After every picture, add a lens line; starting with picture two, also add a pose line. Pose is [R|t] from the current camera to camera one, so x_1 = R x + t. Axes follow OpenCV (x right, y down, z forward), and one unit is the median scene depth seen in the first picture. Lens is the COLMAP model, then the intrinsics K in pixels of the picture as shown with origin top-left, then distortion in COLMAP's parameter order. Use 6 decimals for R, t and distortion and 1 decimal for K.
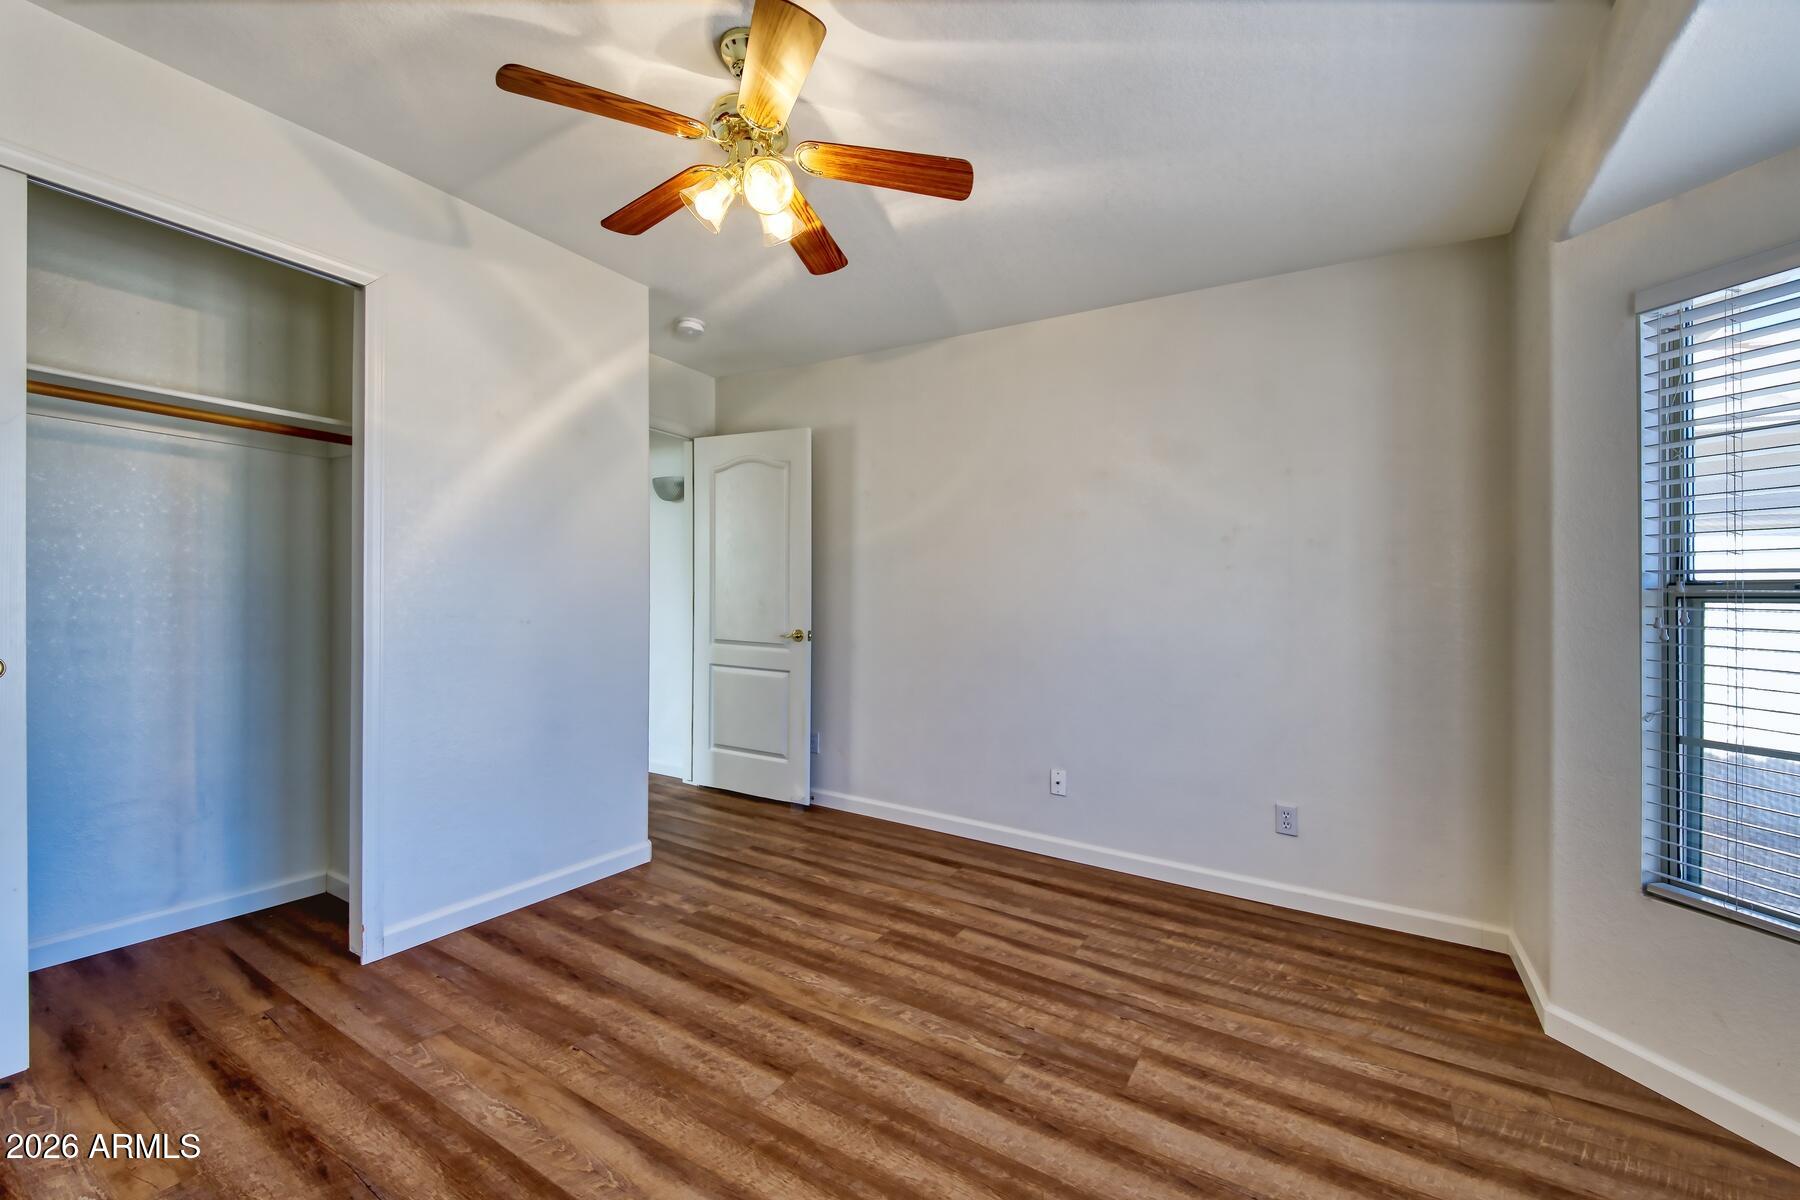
lens RADIAL K [[739.8, 0, 930.2], [0, 739.8, 596.4], [0, 0, 1]] dist [0.017999, -0.009354]
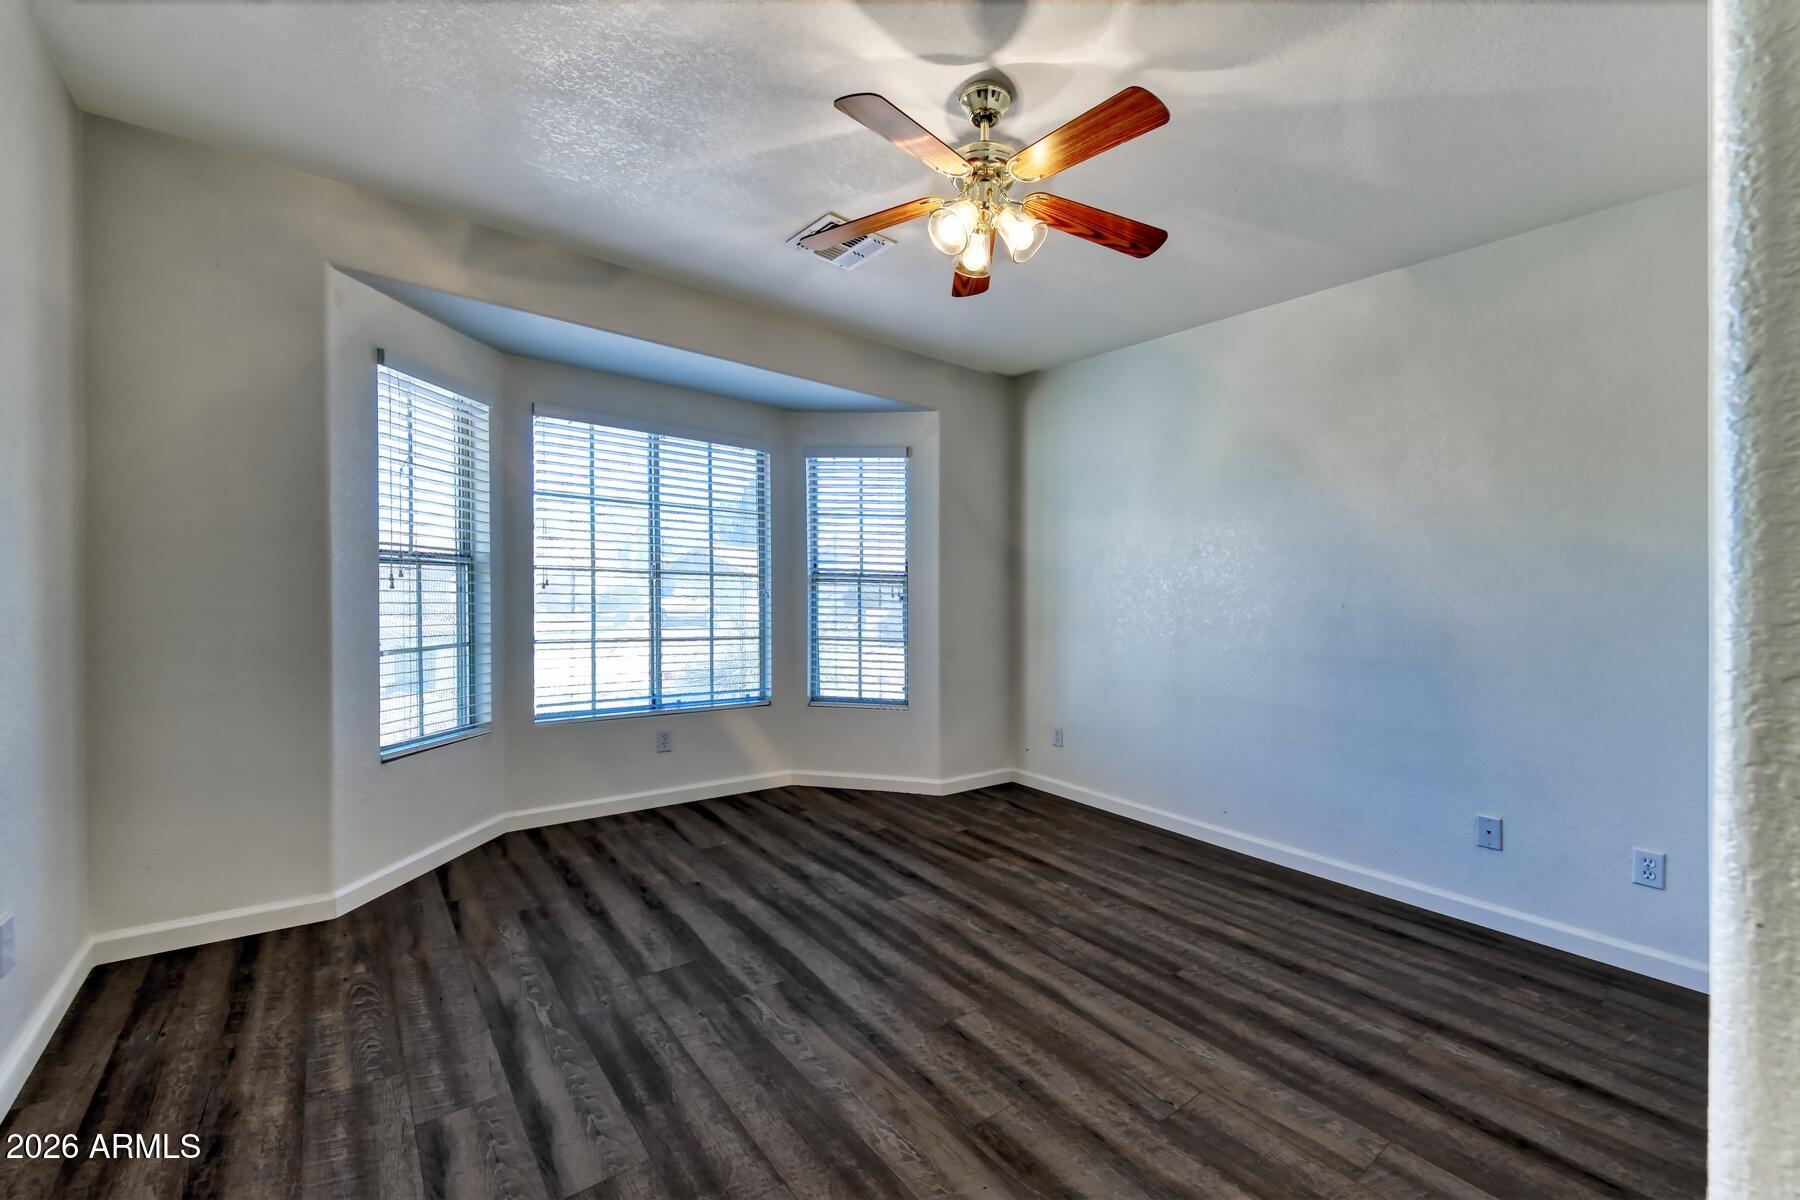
lens RADIAL K [[739.8, 0, 930.2], [0, 739.8, 596.4], [0, 0, 1]] dist [0.017999, -0.009354]
pose [[-0.933744, -0.056836, 0.353401, -0.460578], [-0.055180, 0.998367, 0.014770, 0.005180], [-0.353663, -0.005709, -0.935355, 1.825208]]
